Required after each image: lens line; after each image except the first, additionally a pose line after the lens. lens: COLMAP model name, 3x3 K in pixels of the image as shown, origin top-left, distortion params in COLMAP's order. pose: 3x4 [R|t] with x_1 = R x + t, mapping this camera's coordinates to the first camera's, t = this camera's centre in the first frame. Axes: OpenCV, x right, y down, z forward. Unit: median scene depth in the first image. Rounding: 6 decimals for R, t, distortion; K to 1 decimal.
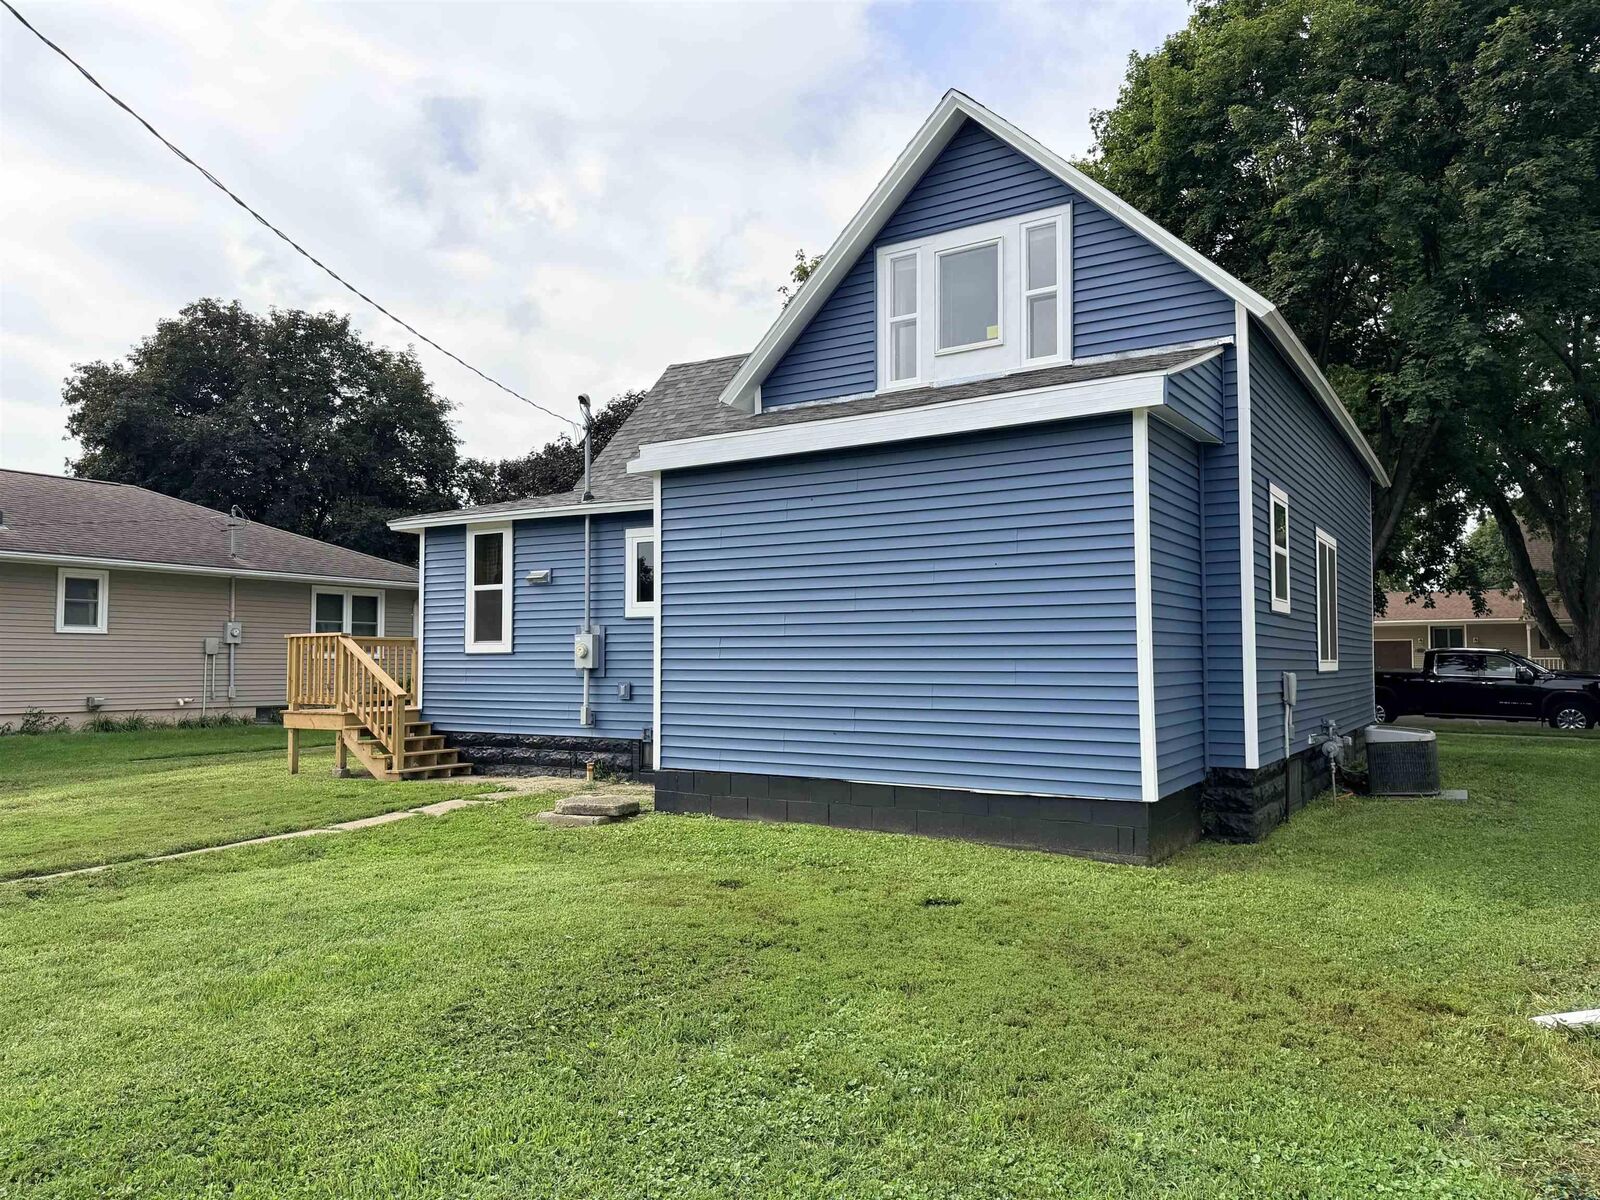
lens RADIAL K [[1120.7, 0, 800.0], [0, 1120.7, 600.0], [0, 0, 1]] dist [0.129041, -0.226587]
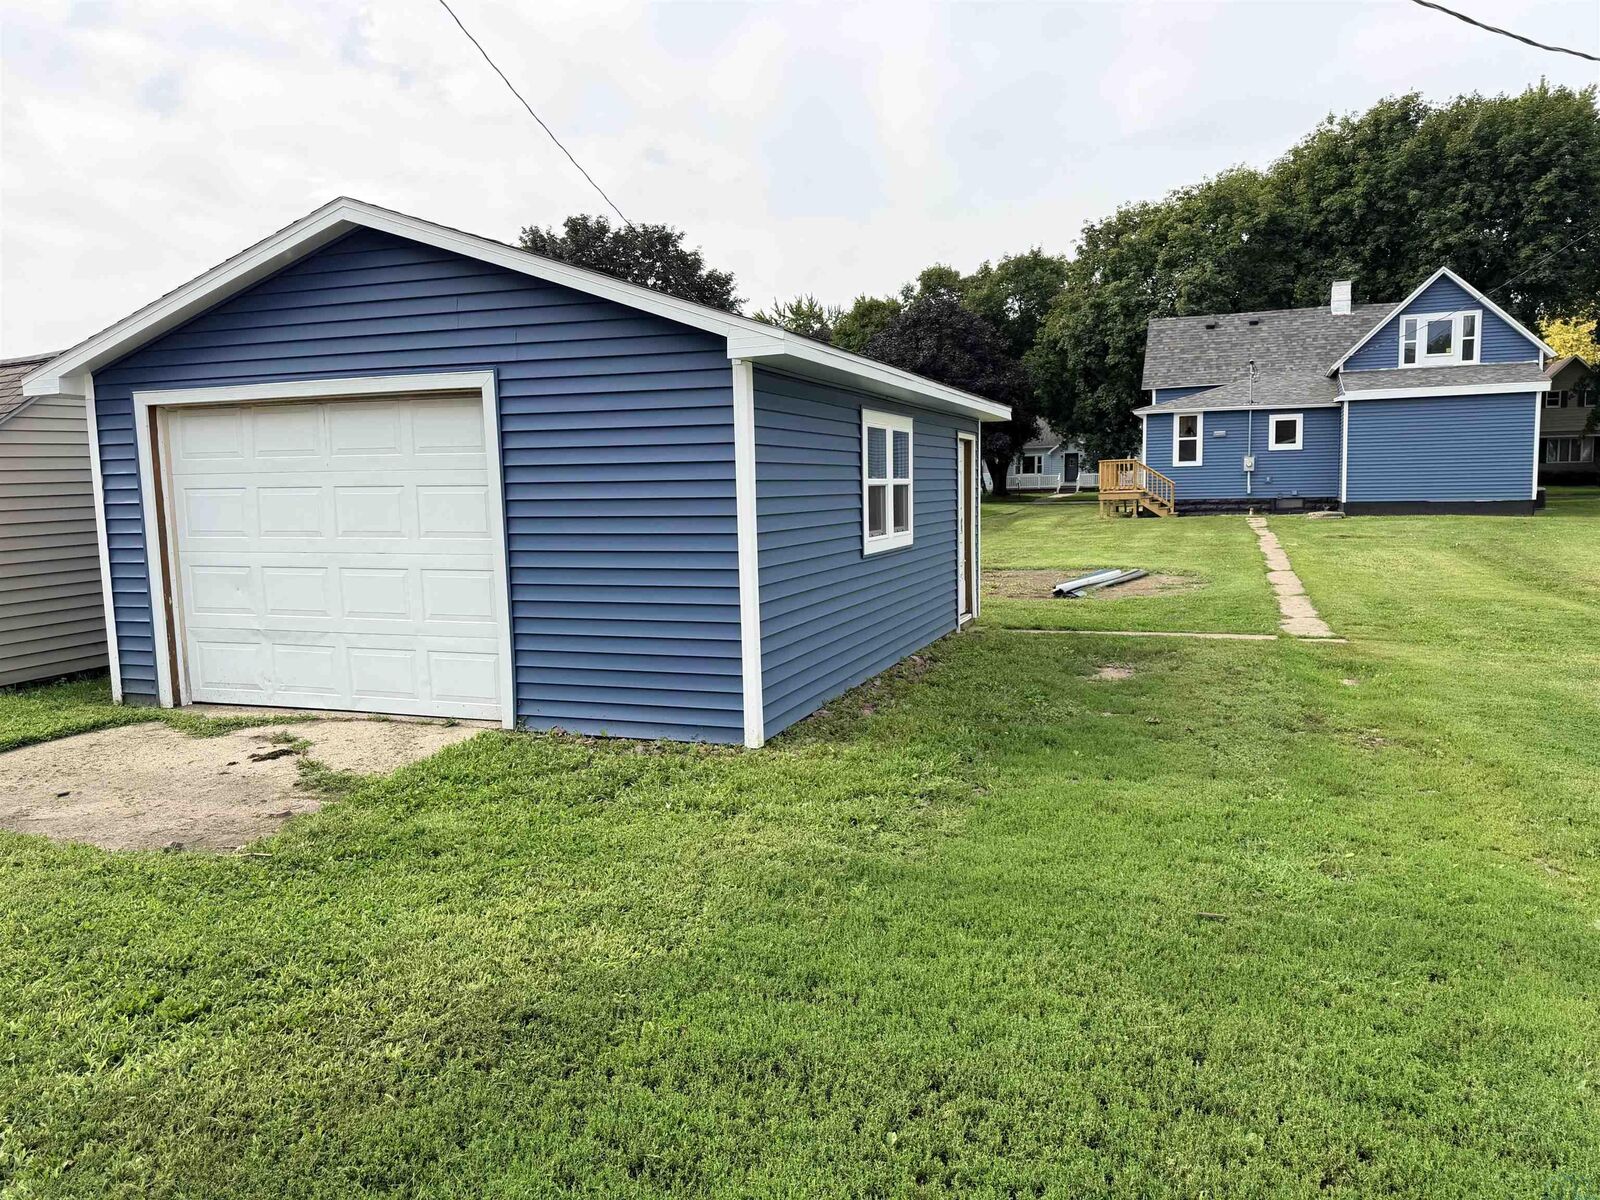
lens RADIAL K [[1120.7, 0, 800.0], [0, 1120.7, 600.0], [0, 0, 1]] dist [0.129041, -0.226587]
pose [[0.984275, -0.038820, 0.172324, -1.622075], [0.011703, 0.987741, 0.155664, -0.061746], [-0.176254, -0.151200, 0.972663, -1.336593]]
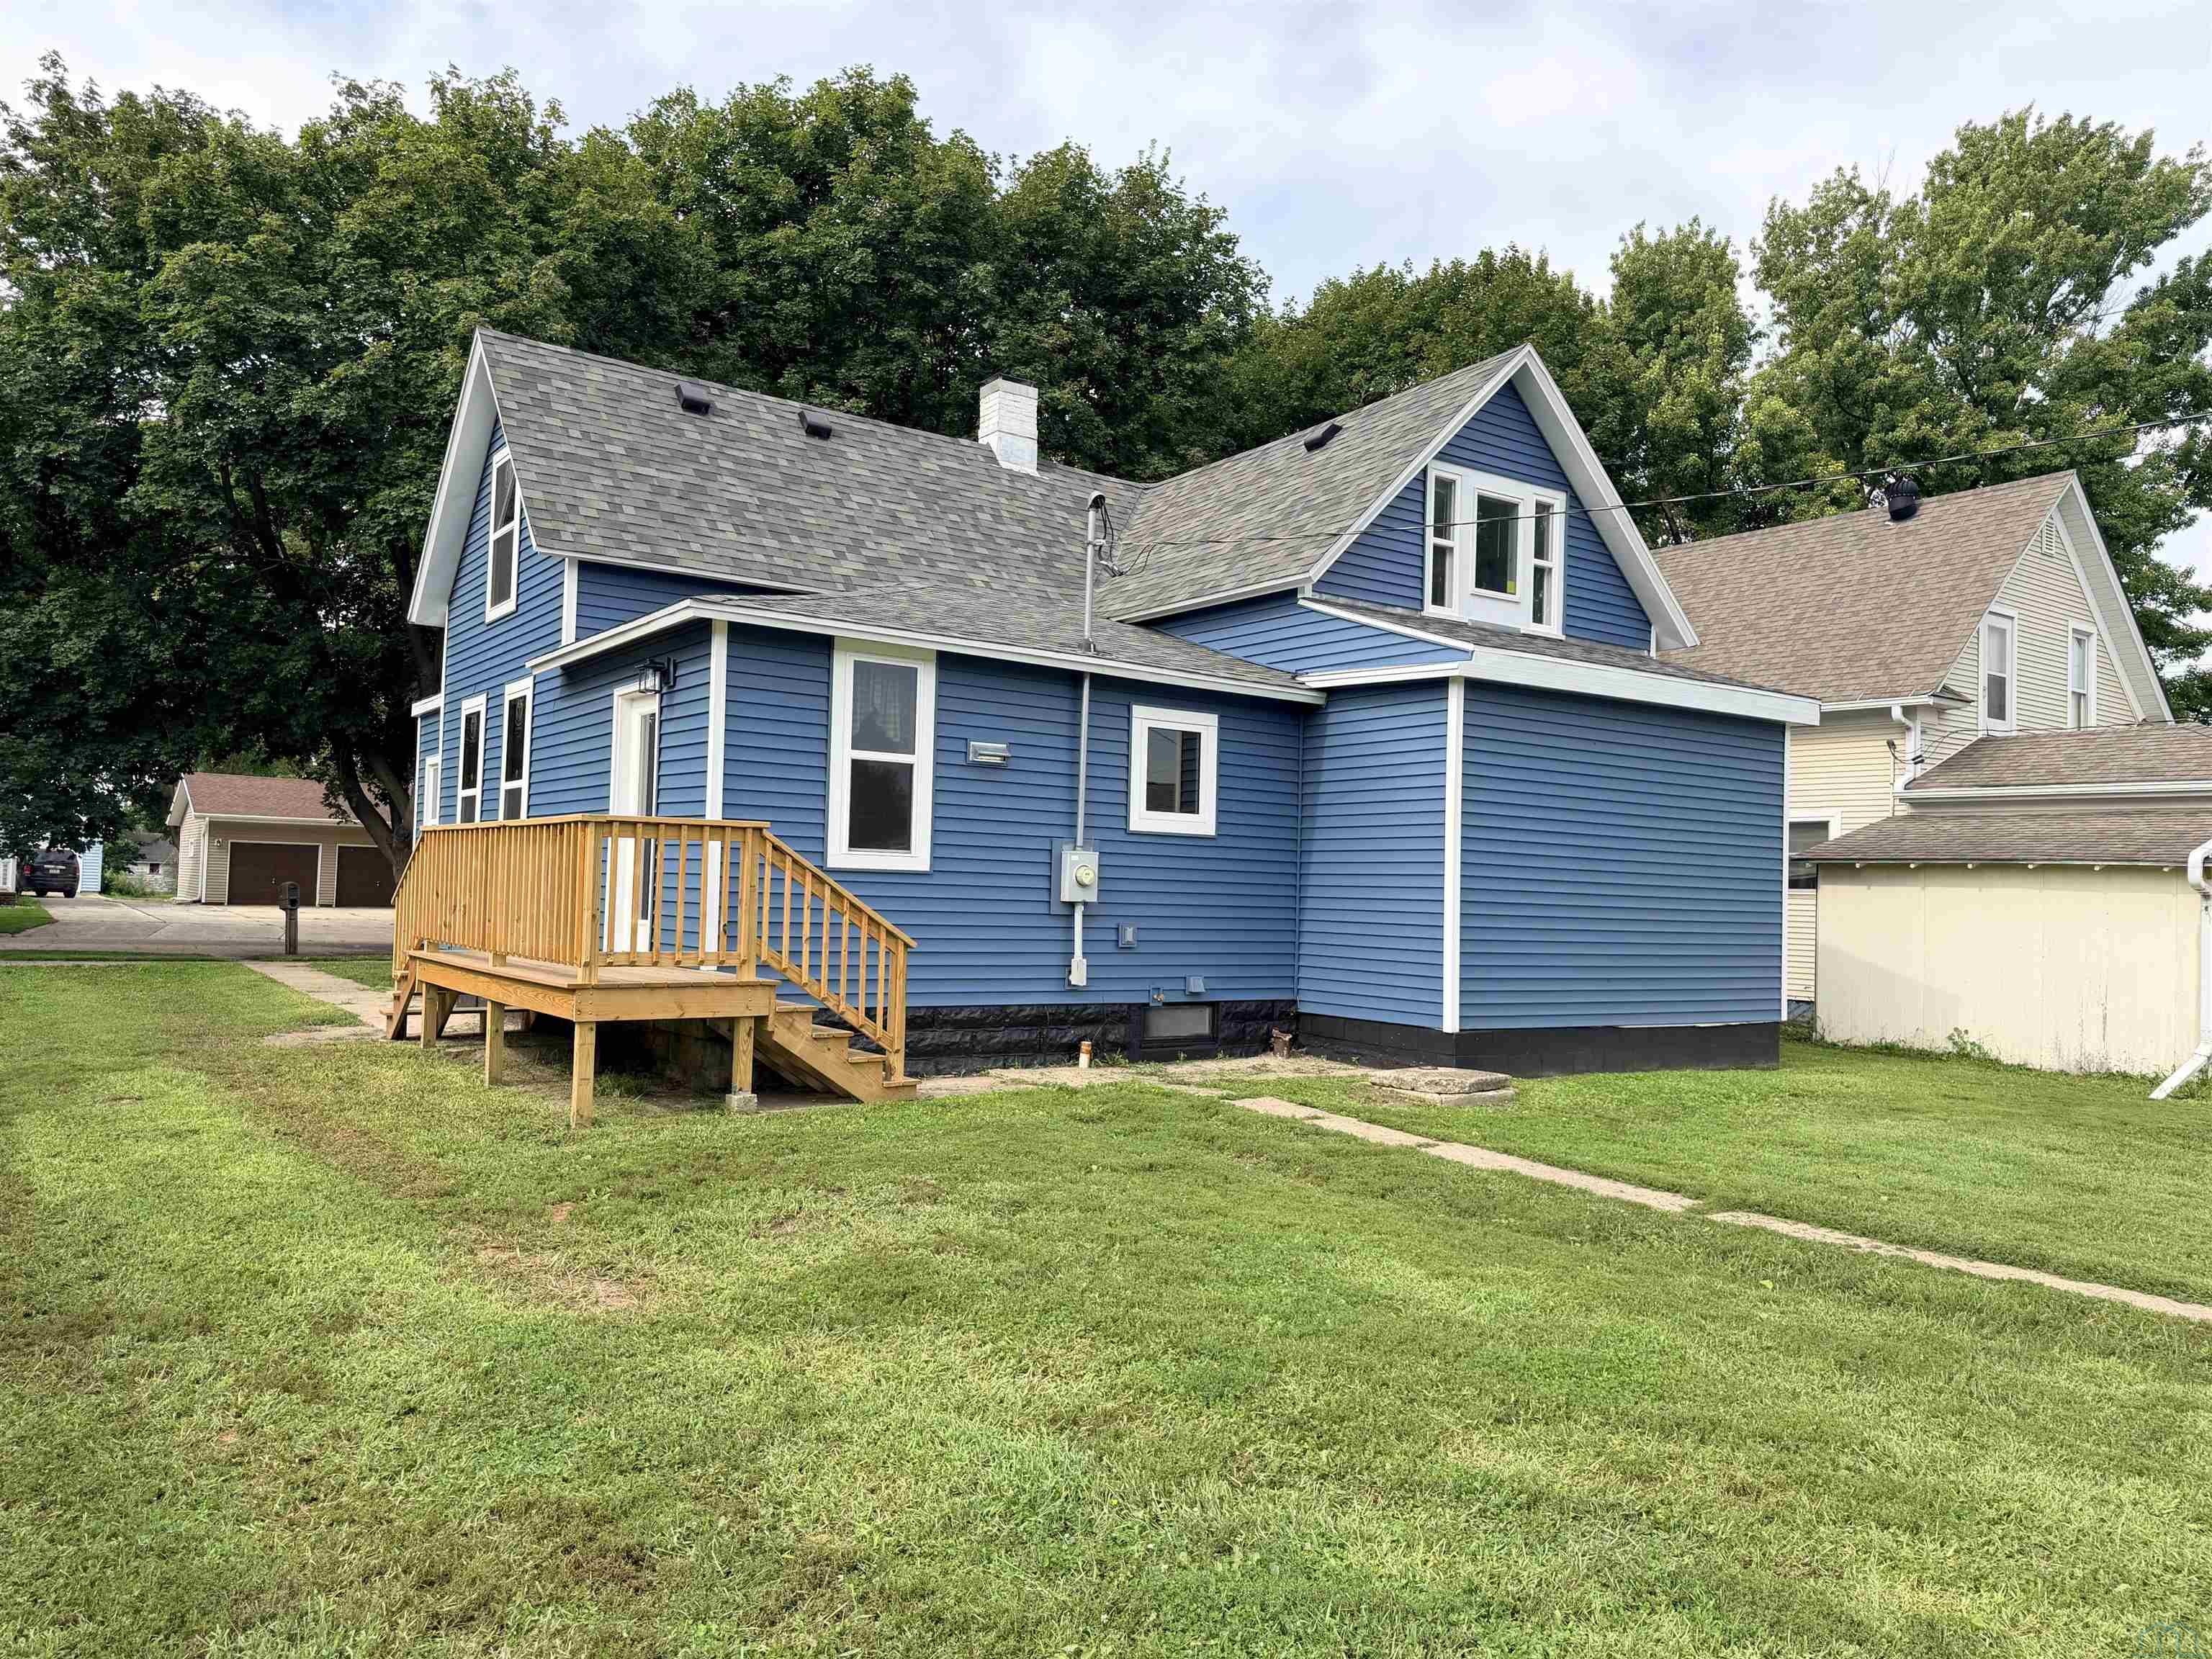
lens RADIAL K [[1549.4, 0, 1106.0], [0, 1549.4, 829.5], [0, 0, 1]] dist [0.129041, -0.226587]
pose [[0.368431, 0.056224, 0.927953, -1.038751], [-0.071311, 0.996938, -0.032090, 0.046450], [-0.926916, -0.054350, 0.371313, 0.641759]]
